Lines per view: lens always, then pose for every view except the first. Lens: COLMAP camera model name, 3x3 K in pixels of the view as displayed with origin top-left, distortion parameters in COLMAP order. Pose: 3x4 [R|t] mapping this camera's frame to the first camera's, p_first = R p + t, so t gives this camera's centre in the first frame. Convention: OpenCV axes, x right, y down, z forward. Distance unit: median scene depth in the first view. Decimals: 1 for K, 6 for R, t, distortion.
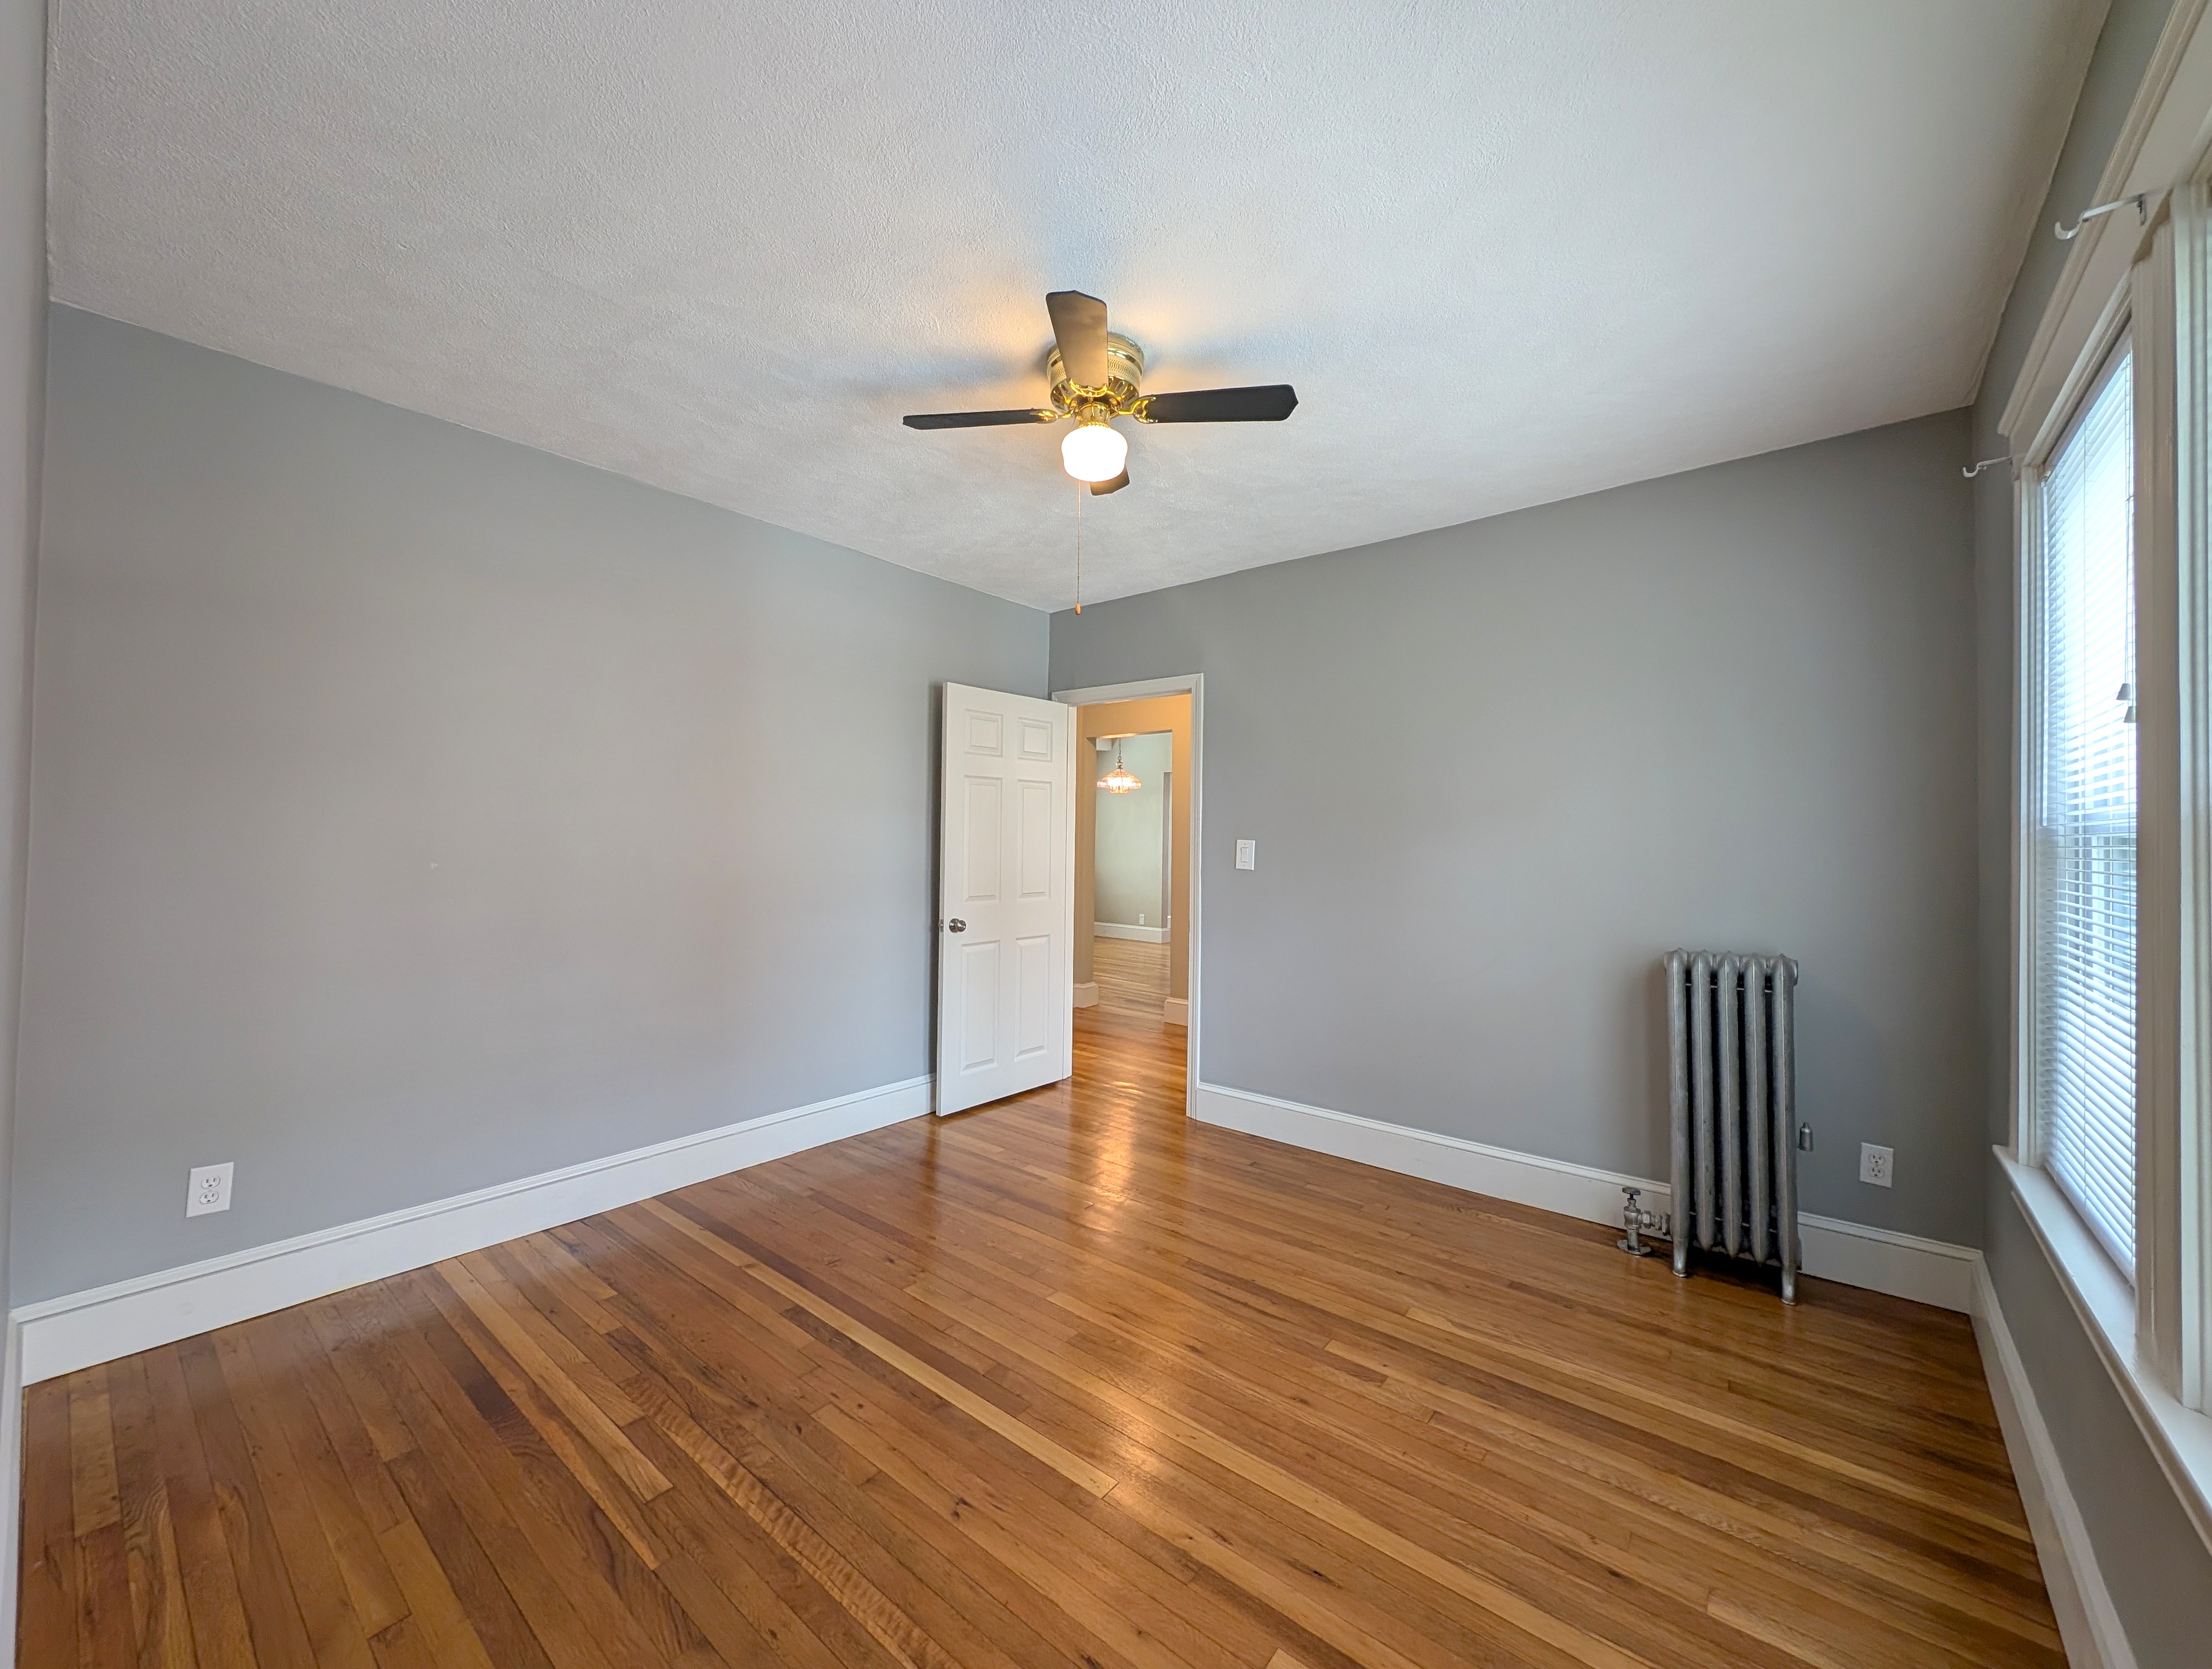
lens RADIAL K [[864.7, 0, 1106.0], [0, 864.7, 834.5], [0, 0, 1]] dist [-0.000503, -0.000107]
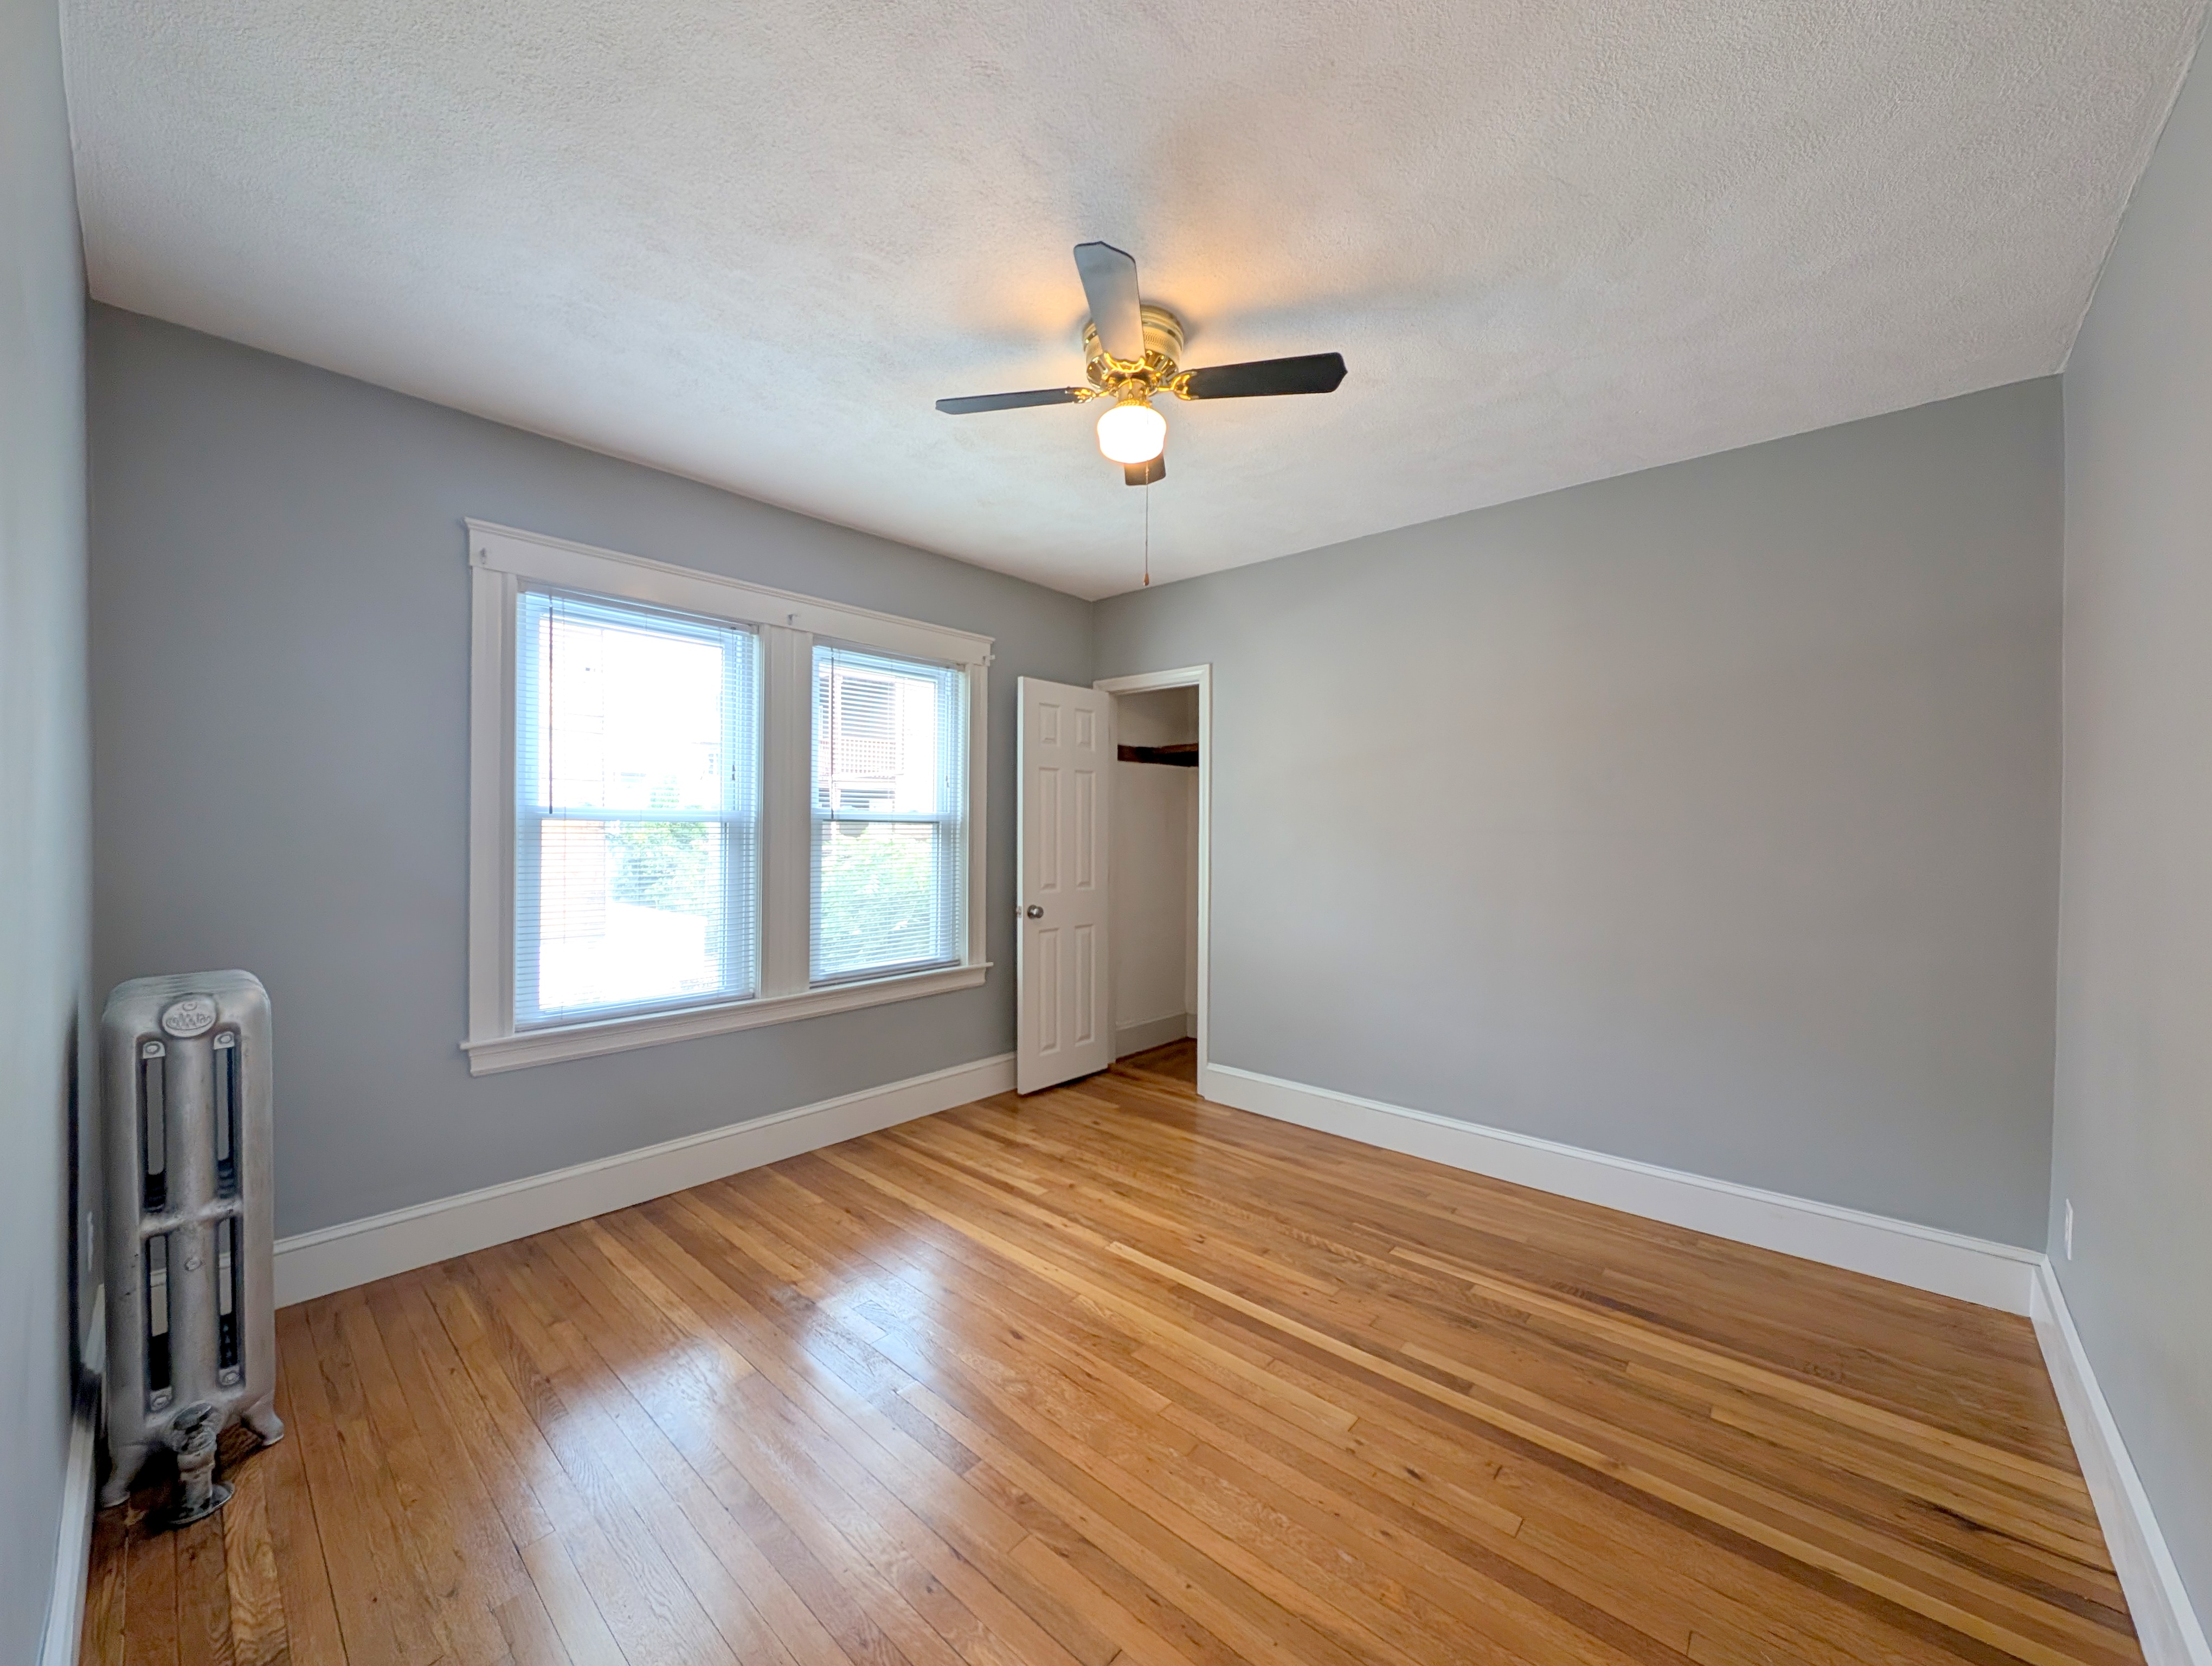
lens RADIAL K [[841.8, 0, 1095.7], [0, 841.8, 831.0], [0, 0, 1]] dist [0.001583, -0.009600]
pose [[-0.997745, -0.017806, 0.064712, -0.046251], [-0.017383, 0.999824, 0.007091, -0.004612], [-0.064827, 0.005950, -0.997879, 2.070946]]
